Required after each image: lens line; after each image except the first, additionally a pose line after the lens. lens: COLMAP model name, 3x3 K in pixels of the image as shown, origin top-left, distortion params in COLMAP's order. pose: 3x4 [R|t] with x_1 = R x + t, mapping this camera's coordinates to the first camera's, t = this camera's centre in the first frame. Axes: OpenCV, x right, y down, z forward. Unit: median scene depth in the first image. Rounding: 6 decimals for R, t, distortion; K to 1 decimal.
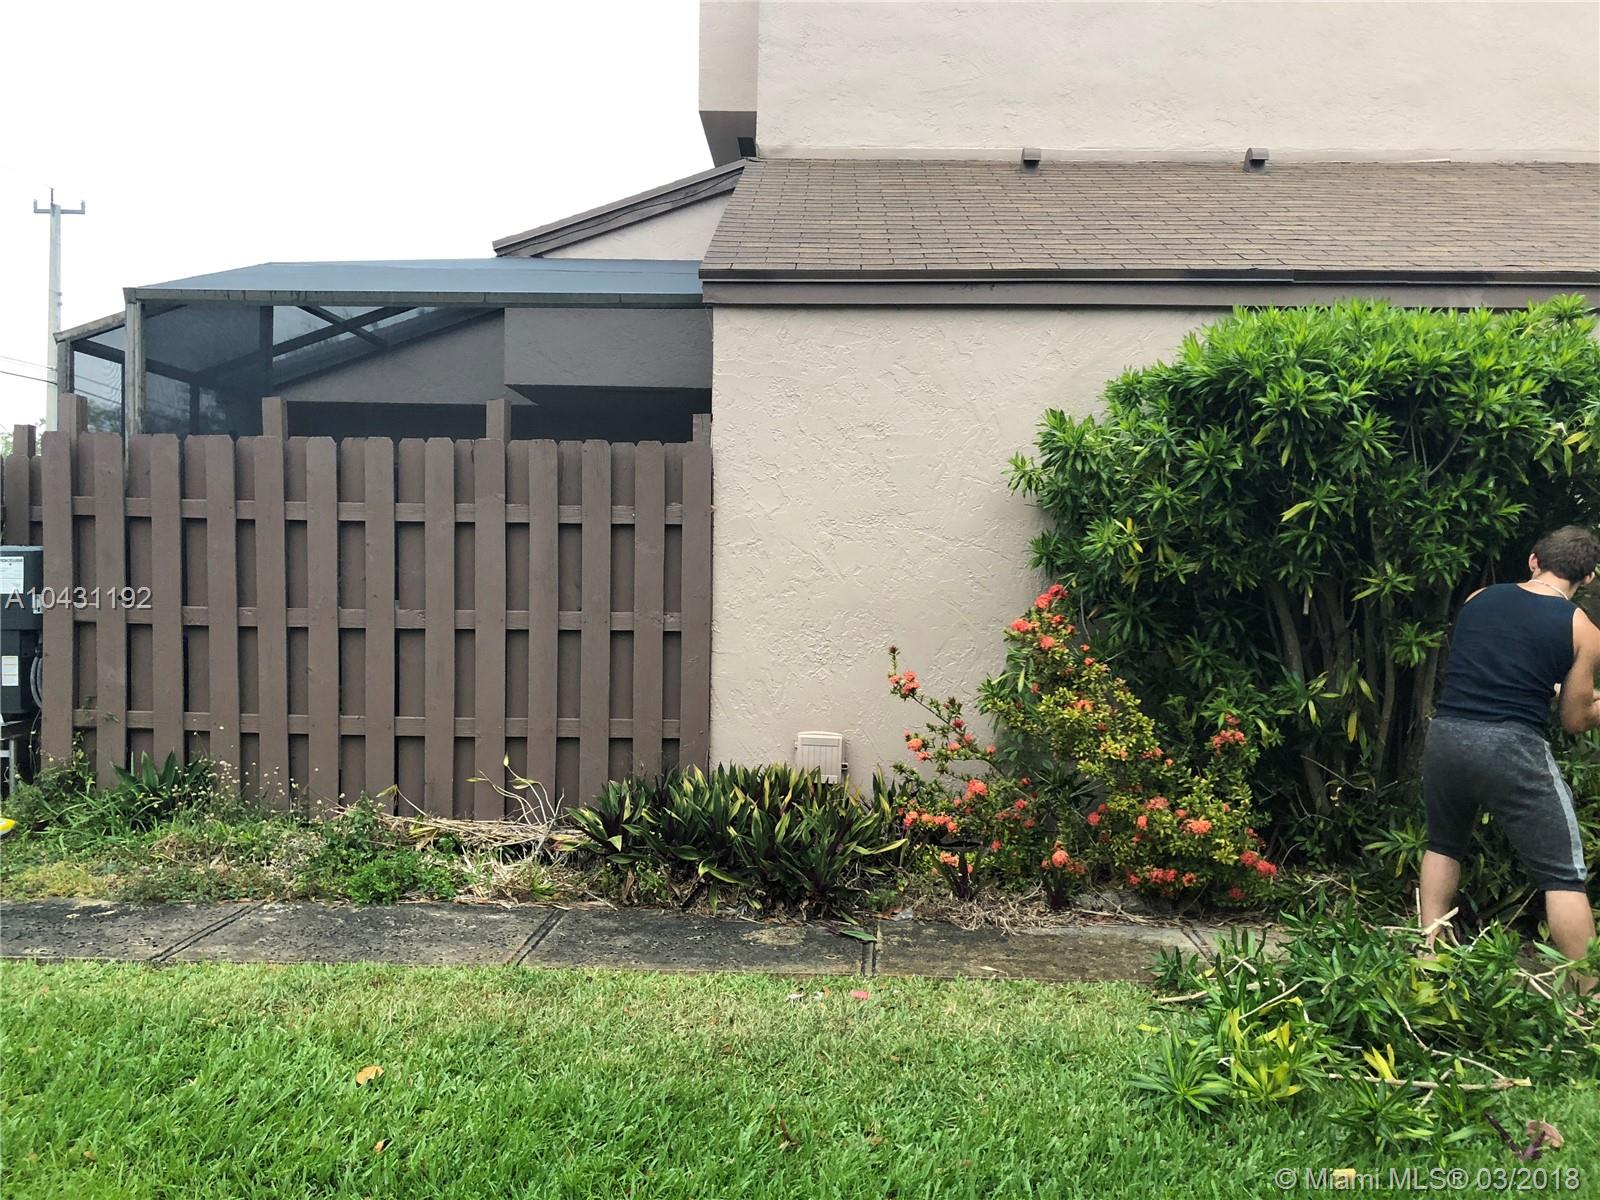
lens RADIAL K [[1309.2, 0, 800.0], [0, 1309.2, 600.5], [0, 0, 1]] dist [-0.003083, -0.003955]
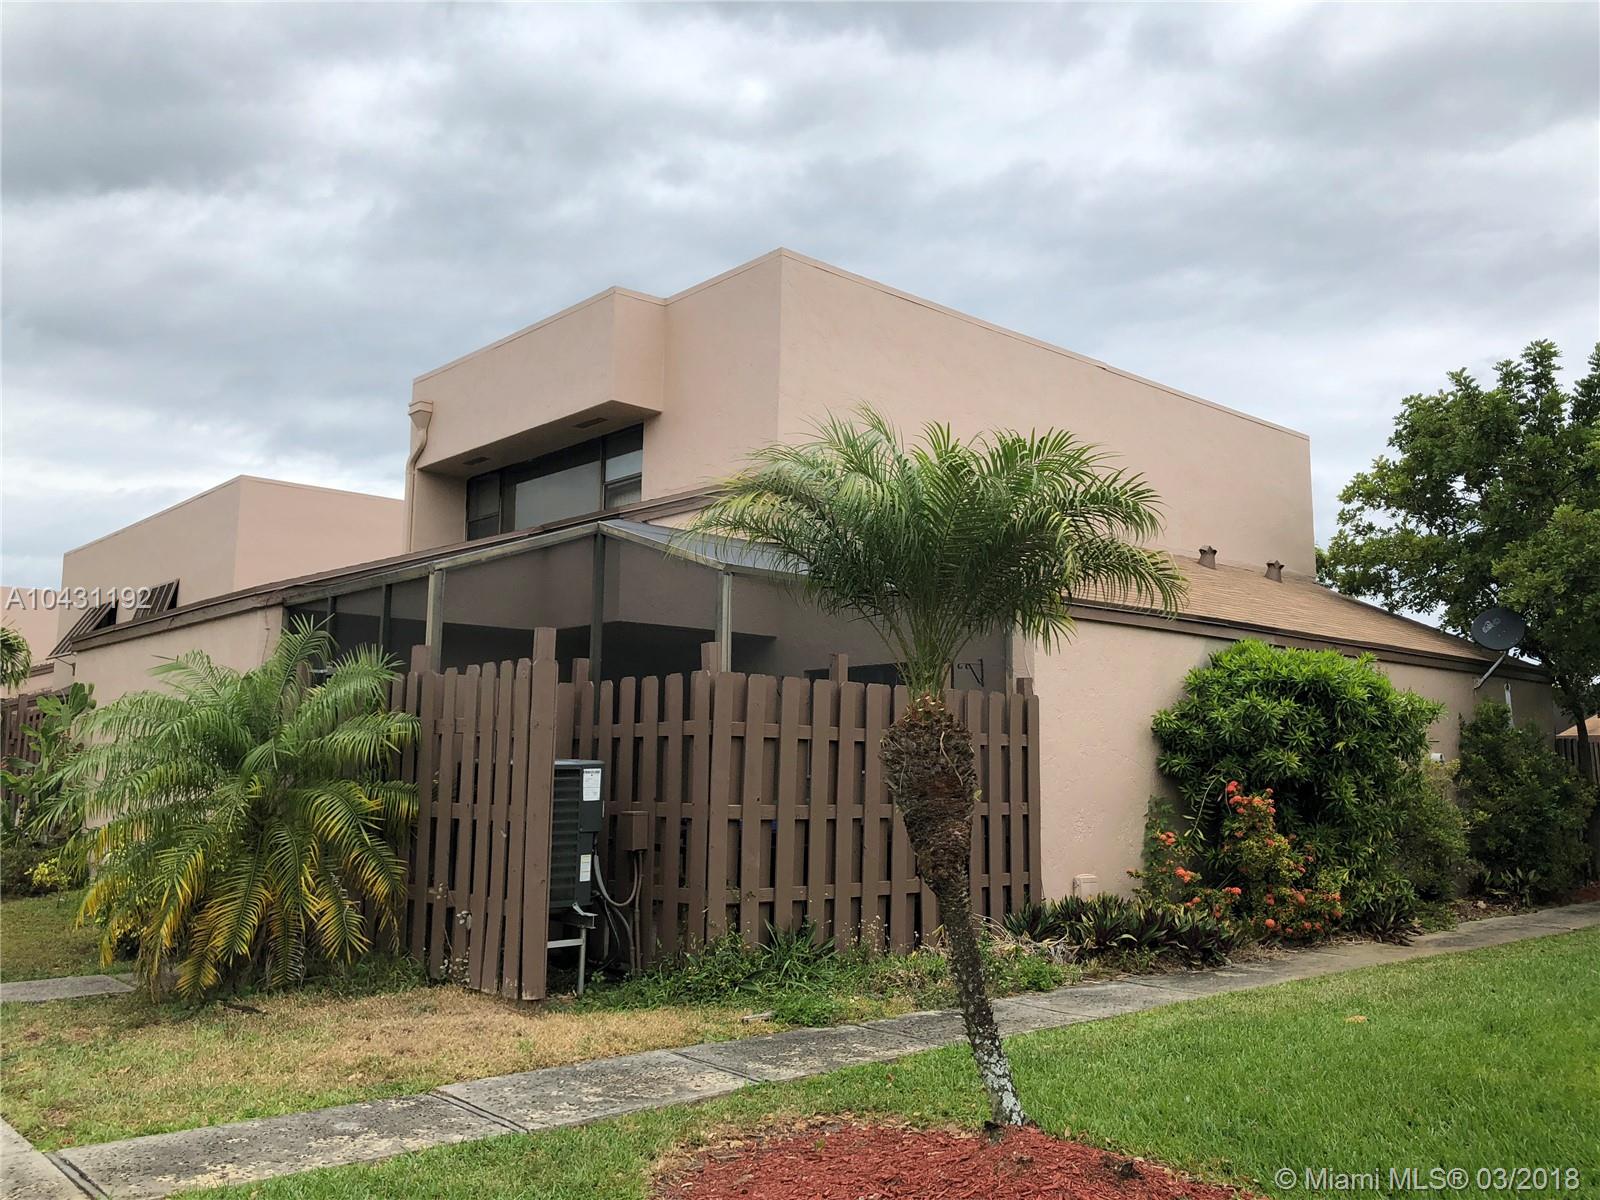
lens RADIAL K [[1309.2, 0, 798.8], [0, 1309.2, 599.8], [0, 0, 1]] dist [-0.003083, -0.003955]
pose [[0.734308, 0.082982, 0.673725, -1.386486], [0.016652, 0.989999, -0.140087, -0.016936], [-0.678612, 0.114086, 0.725583, 0.006045]]
